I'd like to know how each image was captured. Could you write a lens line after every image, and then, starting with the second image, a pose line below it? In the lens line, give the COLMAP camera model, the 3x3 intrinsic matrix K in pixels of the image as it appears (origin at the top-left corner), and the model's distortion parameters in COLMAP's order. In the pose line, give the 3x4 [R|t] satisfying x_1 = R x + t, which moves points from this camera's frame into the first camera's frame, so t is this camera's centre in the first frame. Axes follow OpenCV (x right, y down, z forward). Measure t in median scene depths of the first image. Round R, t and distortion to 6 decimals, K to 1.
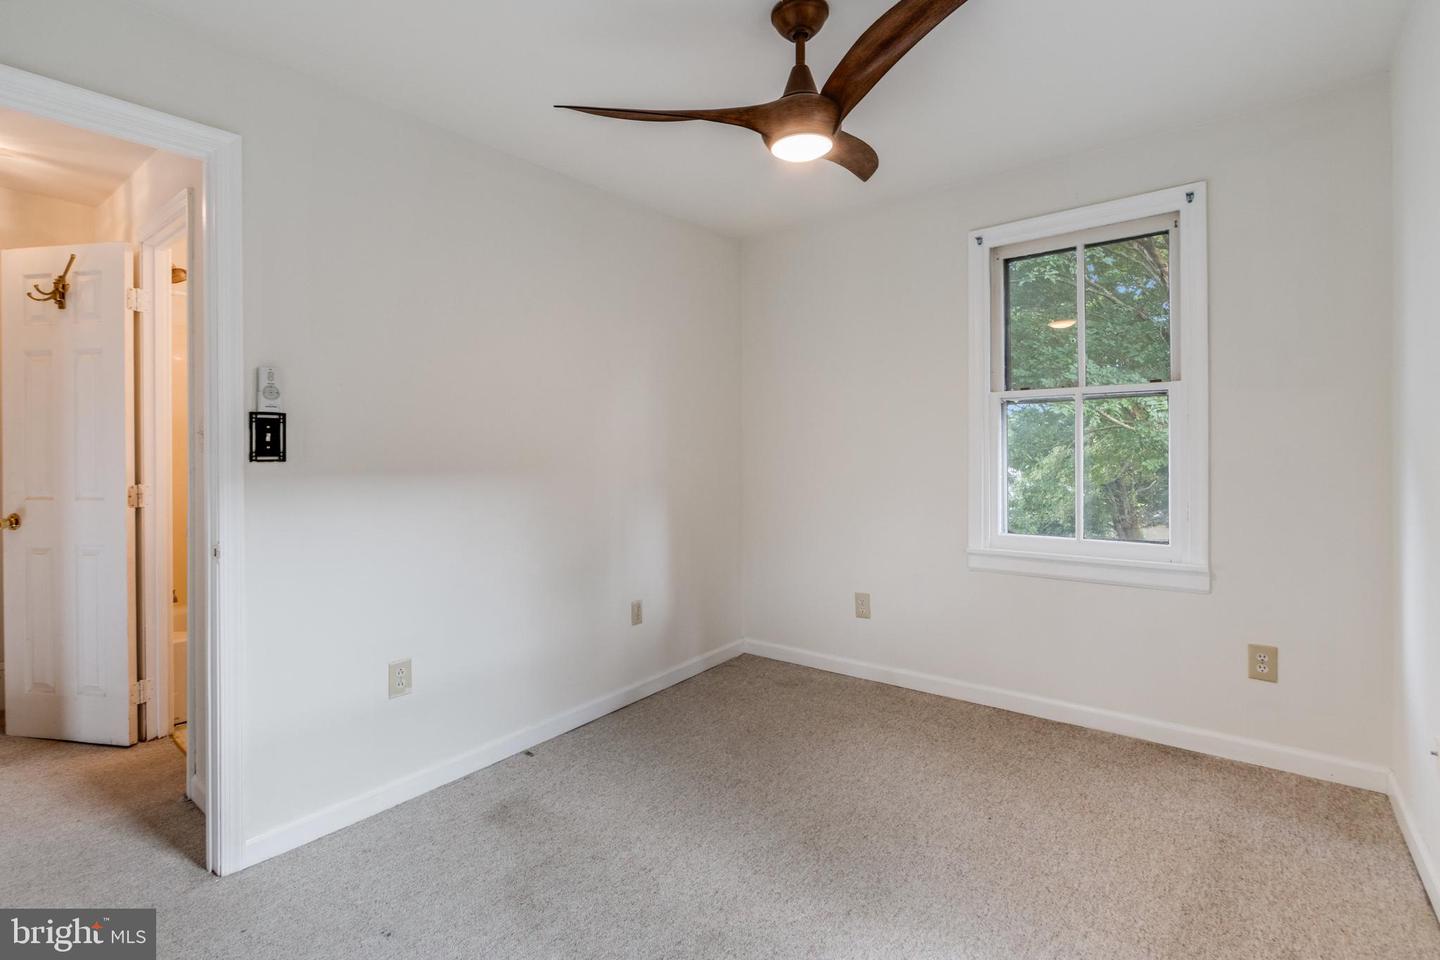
lens RADIAL K [[658.2, 0, 710.3], [0, 658.2, 467.2], [0, 0, 1]] dist [0.012858, -0.000700]
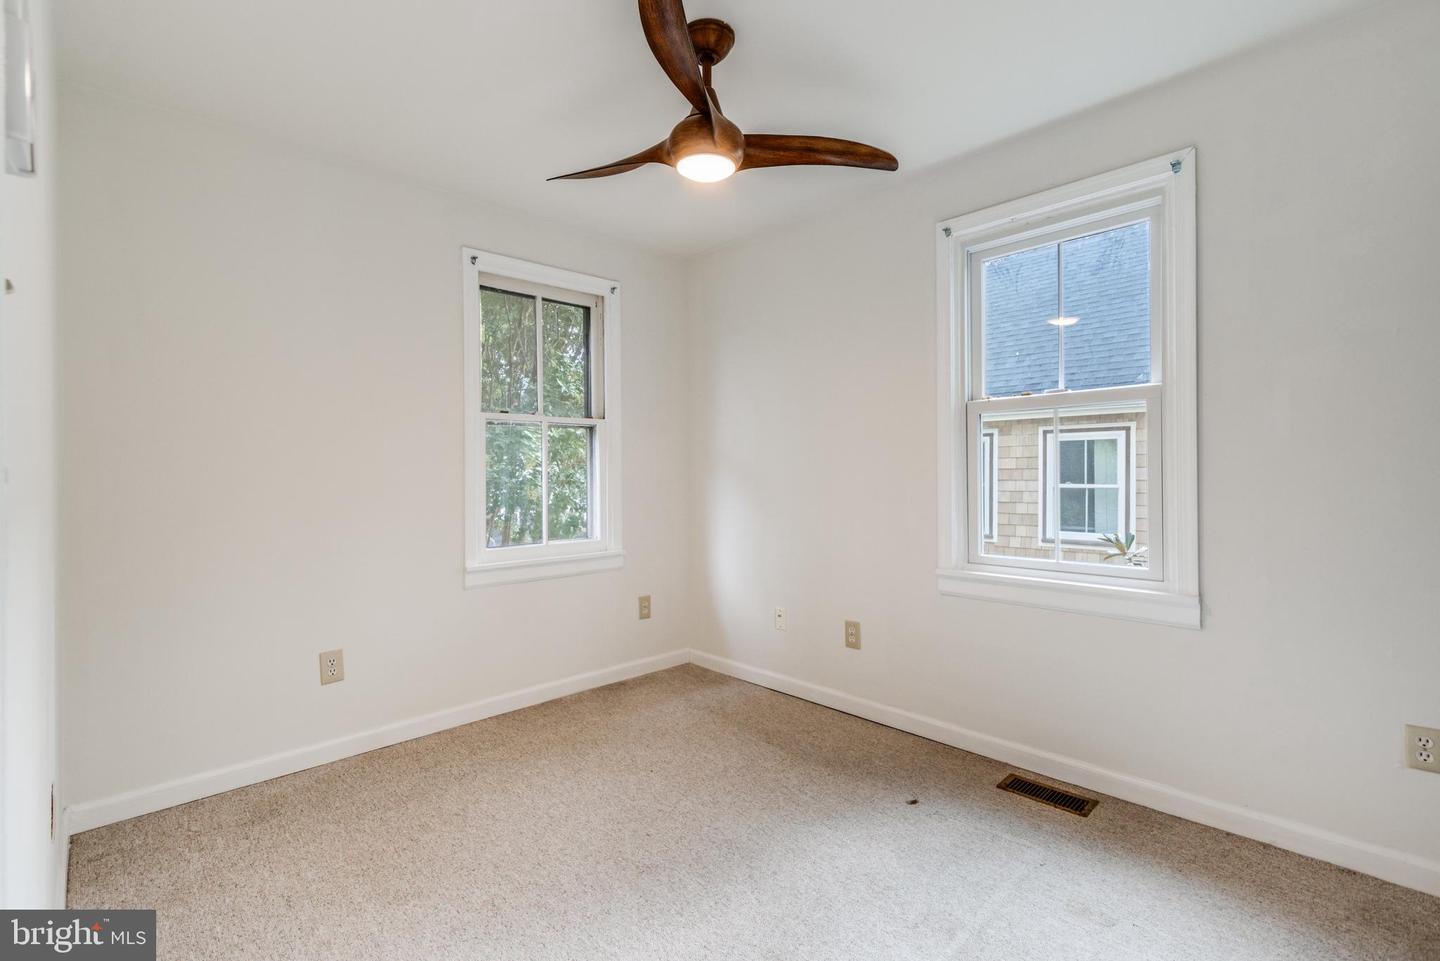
lens RADIAL K [[637.8, 0, 720.0], [0, 637.8, 480.5], [0, 0, 1]] dist [0.033672, 0.000027]
pose [[0.165818, -0.006200, 0.986137, -0.558466], [0.024264, 0.999703, 0.002205, 0.000736], [-0.985858, 0.023562, 0.165919, 0.527752]]
